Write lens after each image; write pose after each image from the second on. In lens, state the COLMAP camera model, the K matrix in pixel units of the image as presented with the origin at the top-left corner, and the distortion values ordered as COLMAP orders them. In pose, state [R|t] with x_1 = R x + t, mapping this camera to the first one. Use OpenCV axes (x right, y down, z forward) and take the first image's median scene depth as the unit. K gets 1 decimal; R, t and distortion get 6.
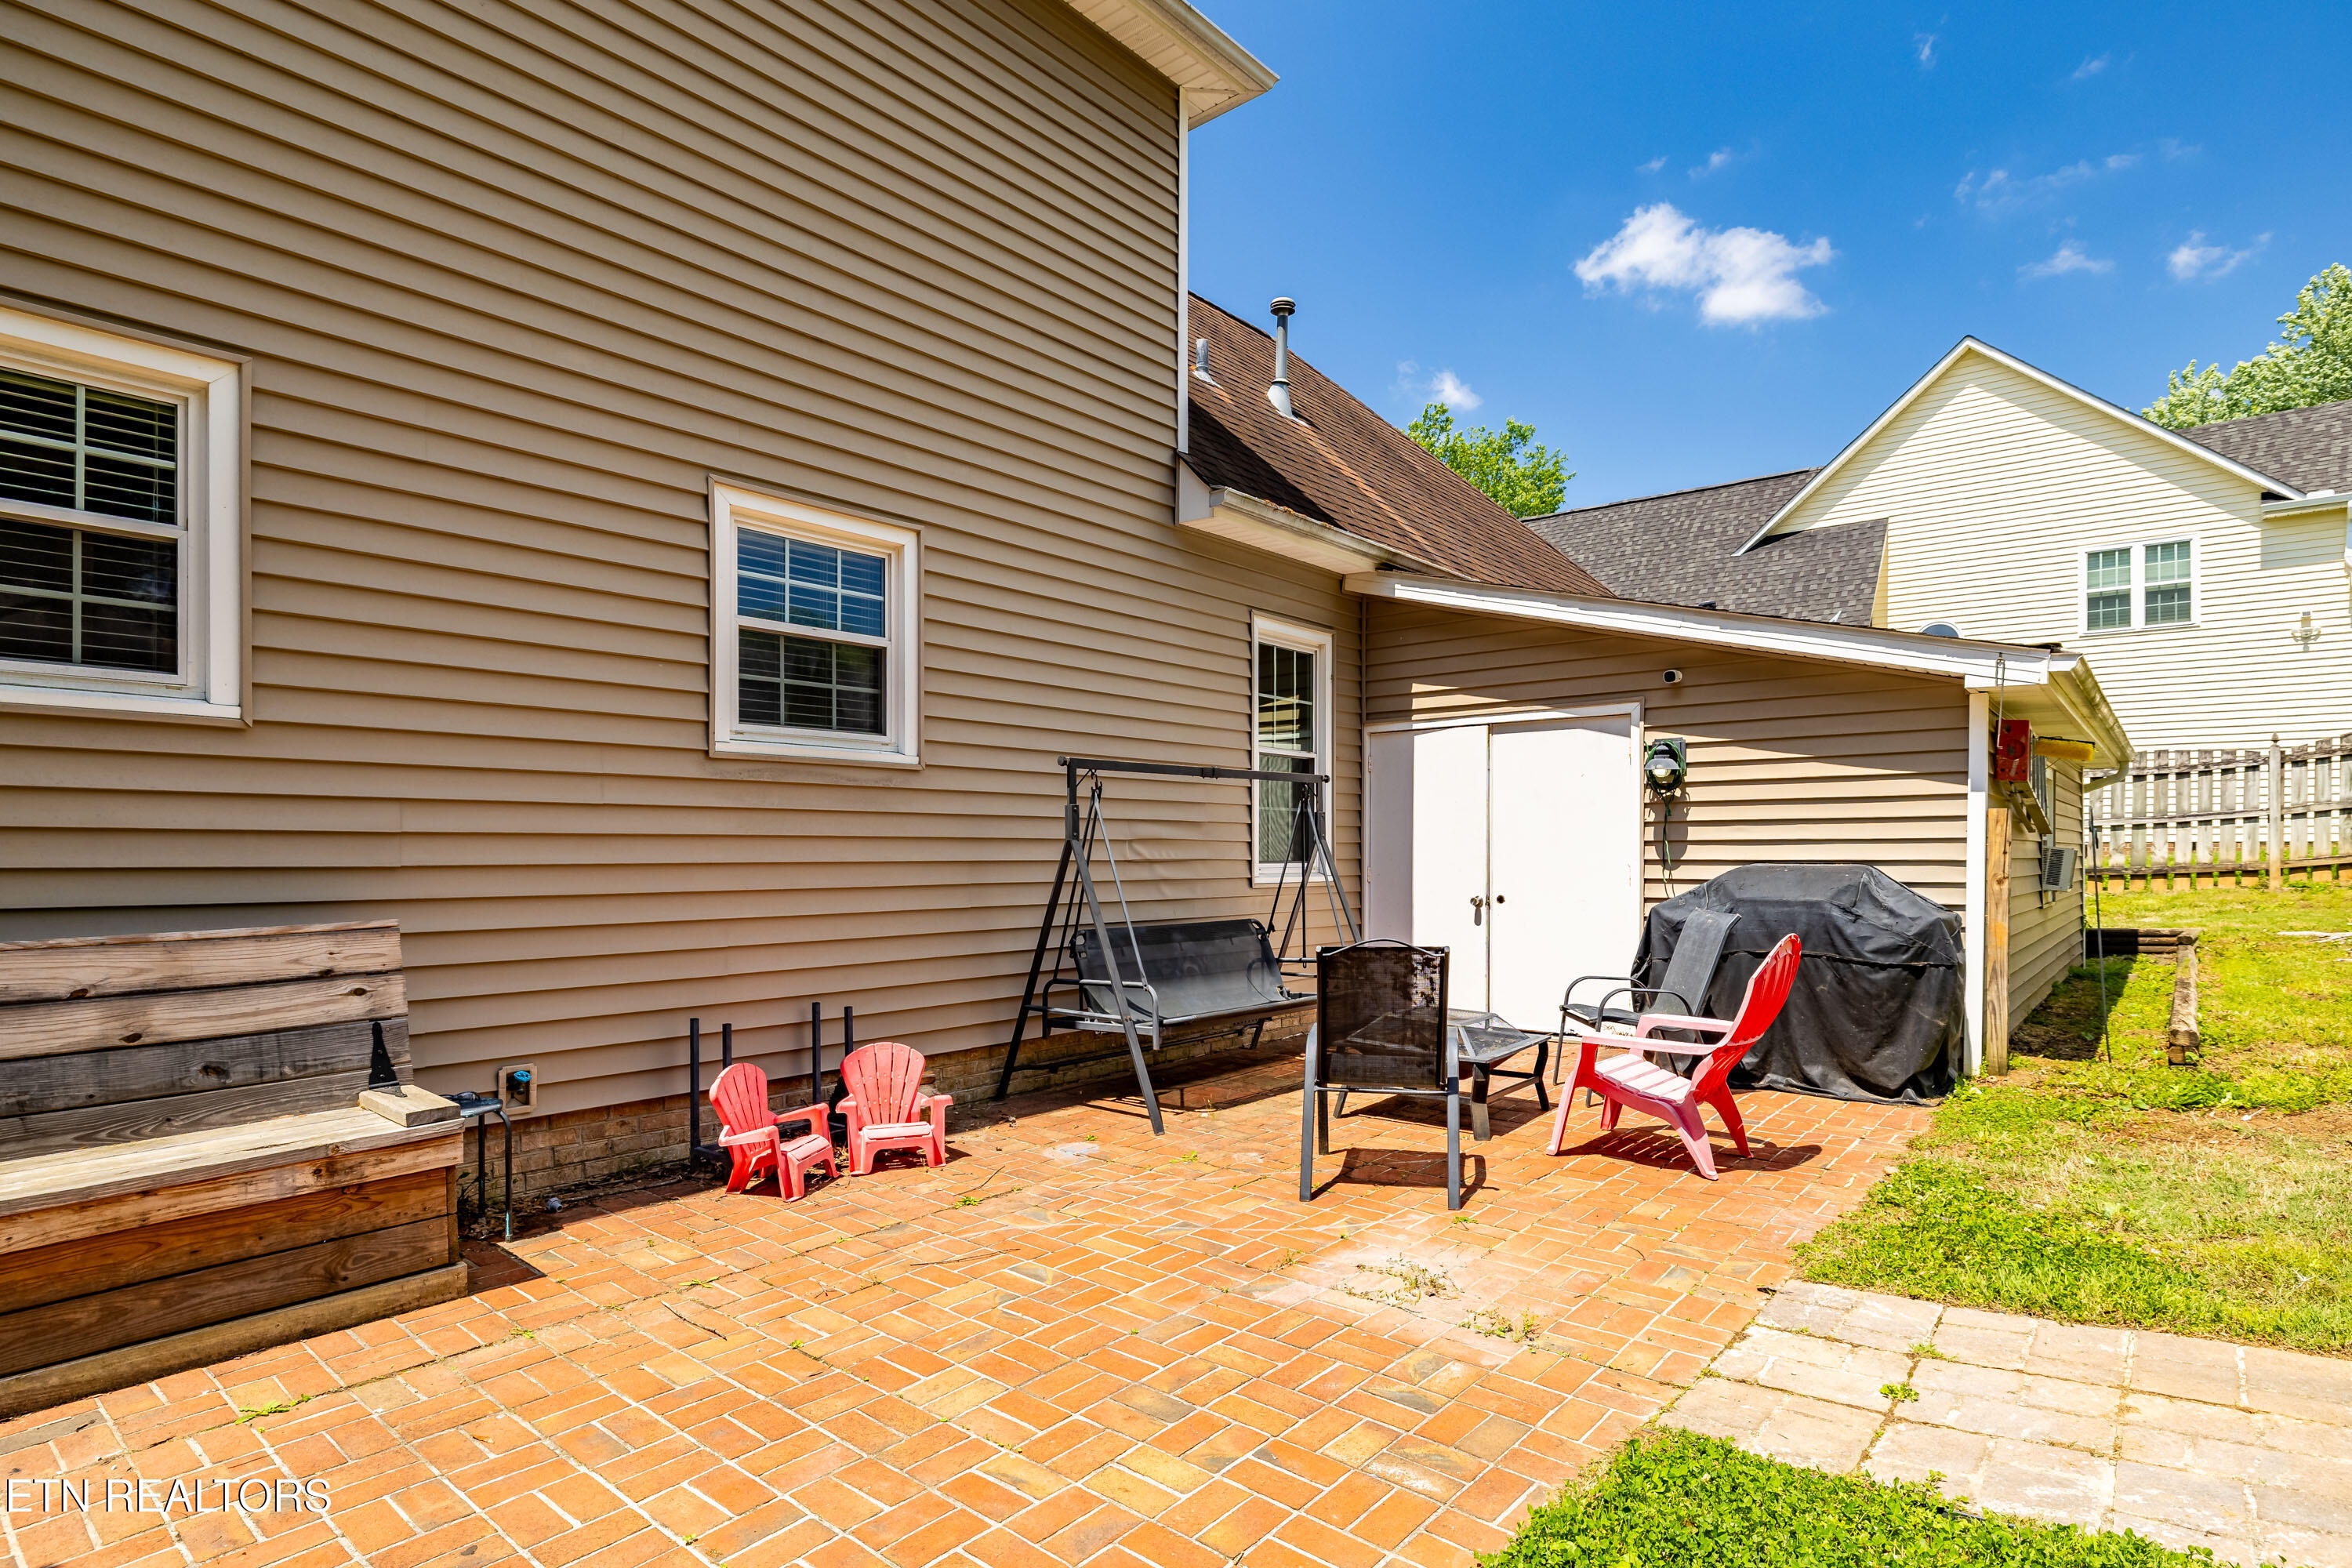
lens RADIAL K [[1213.7, 0, 1163.8], [0, 1213.7, 833.9], [0, 0, 1]] dist [-0.002314, 0.000704]
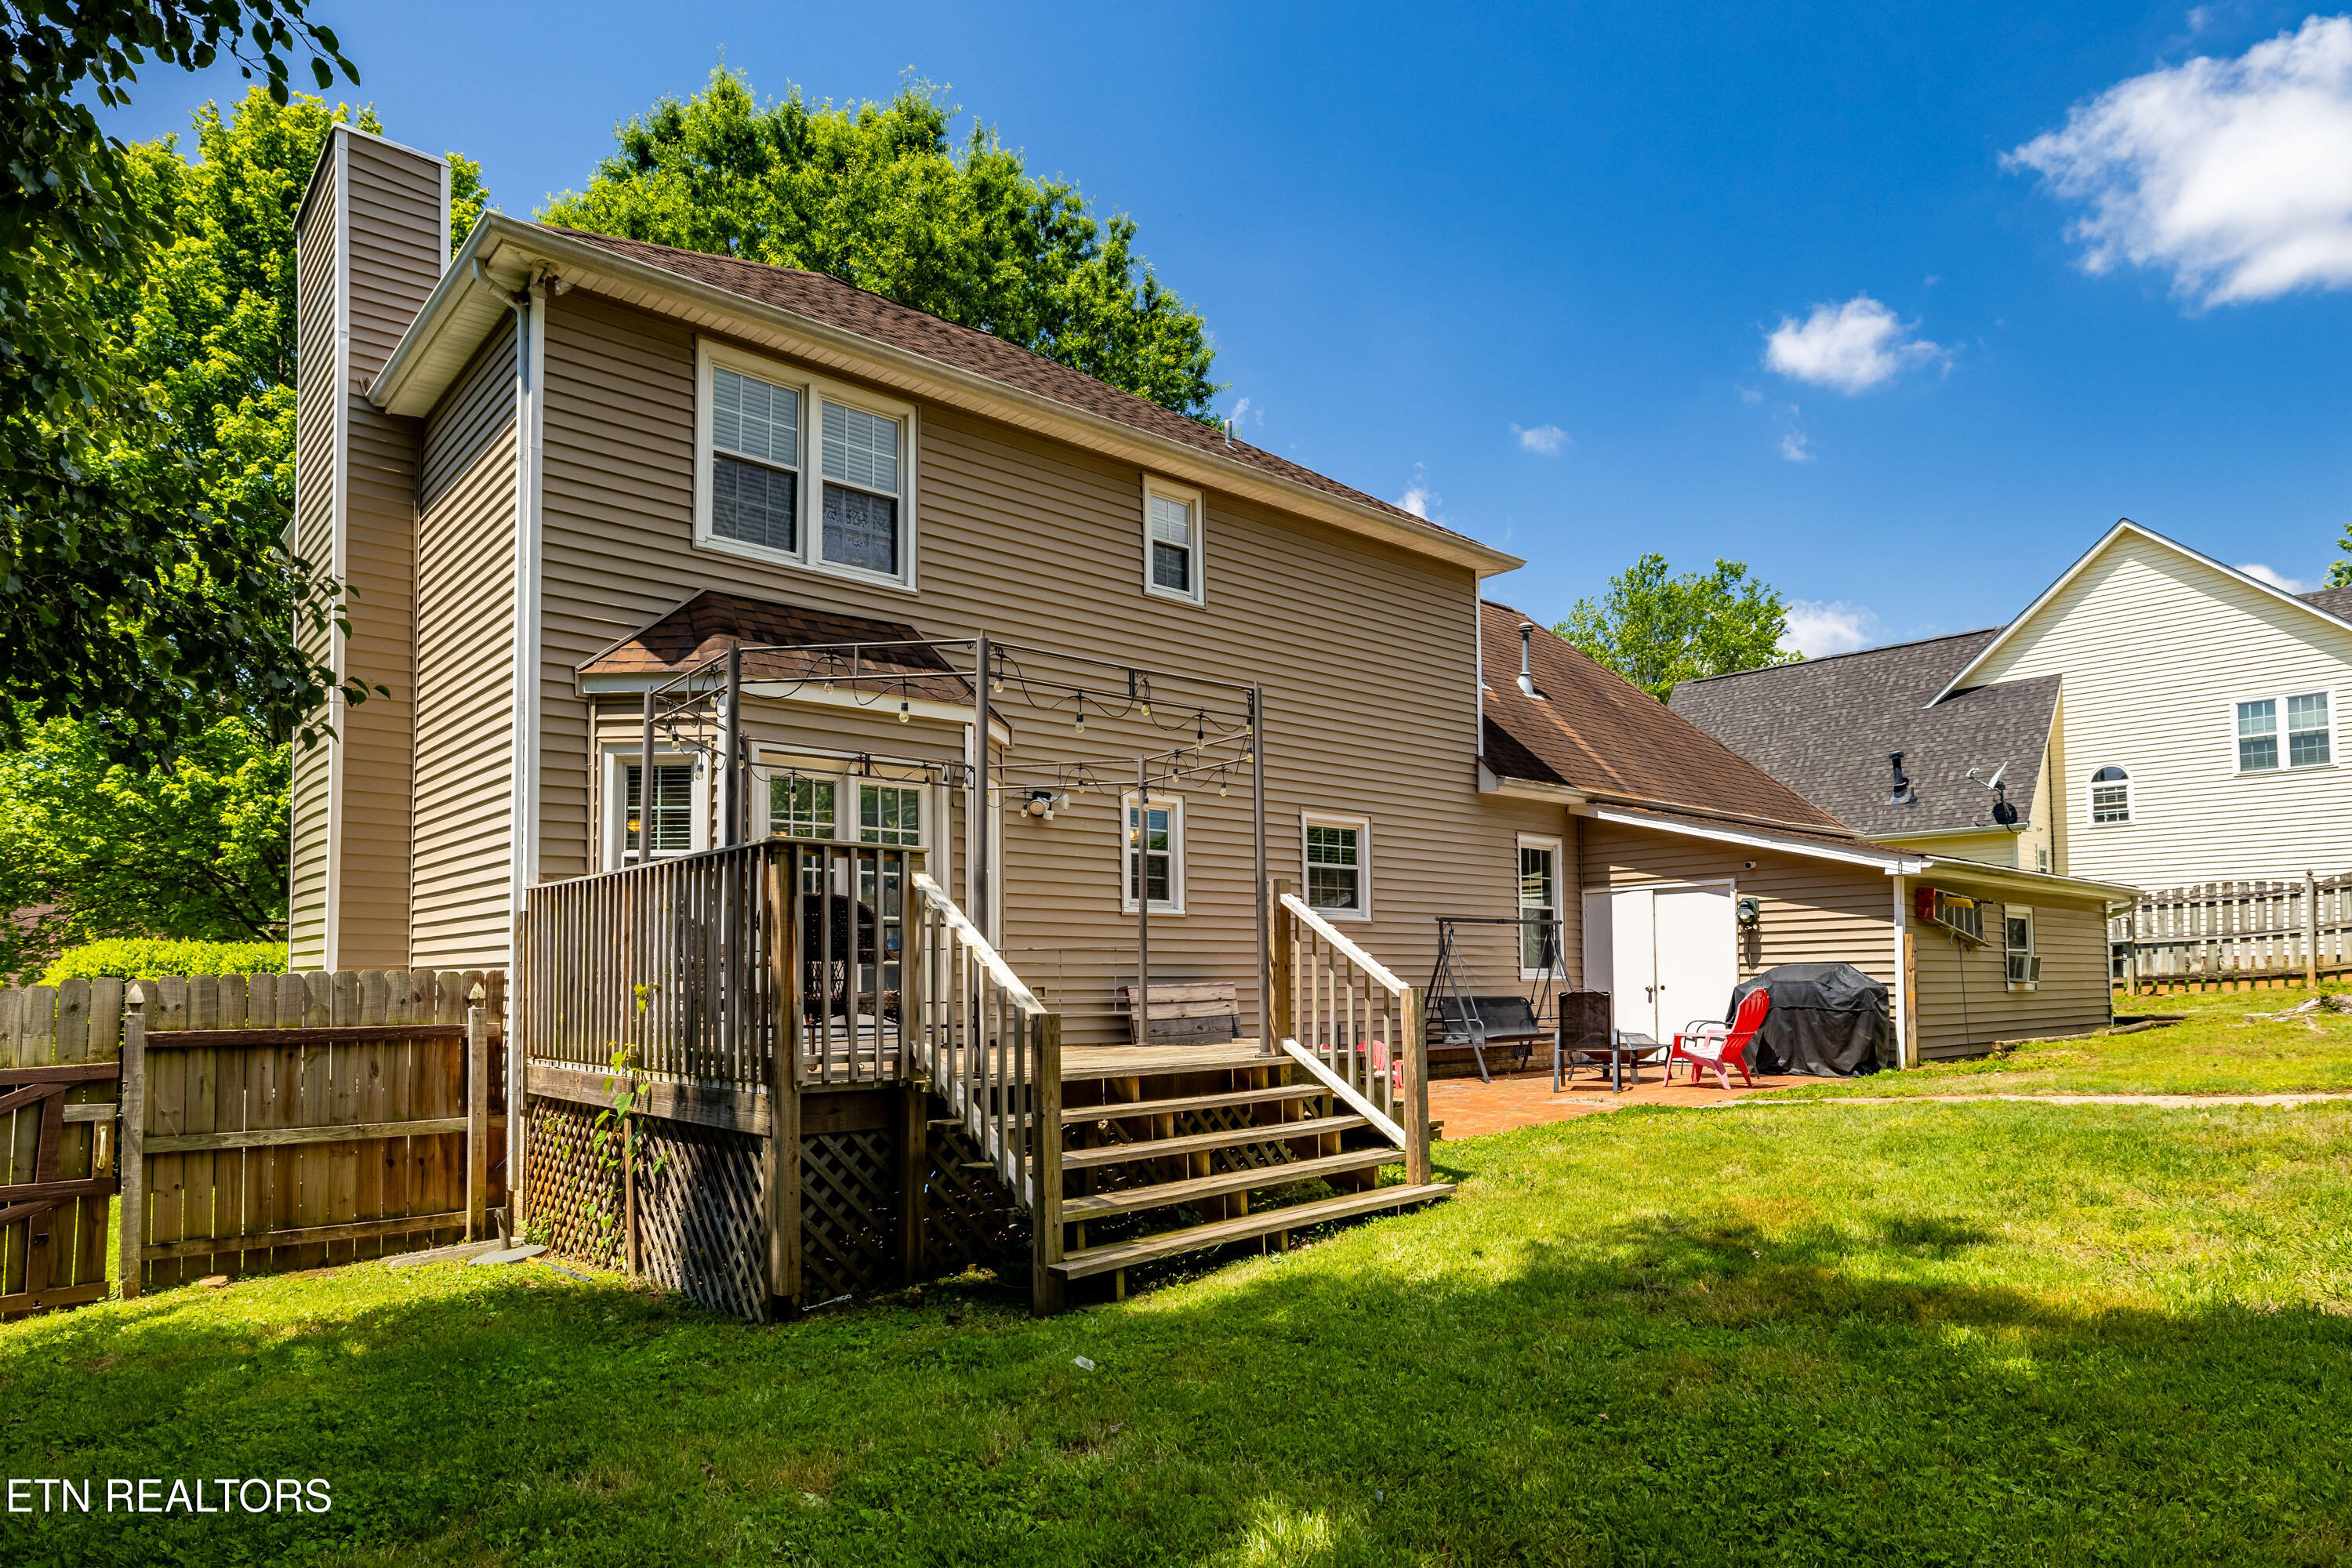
lens RADIAL K [[1362.9, 0, 1182.8], [0, 1362.9, 909.9], [0, 0, 1]] dist [0.002218, 0.000886]
pose [[0.990632, -0.016769, -0.135526, -0.151956], [0.011176, 0.999058, -0.041928, 0.016417], [0.136101, 0.040021, 0.989886, -1.118555]]
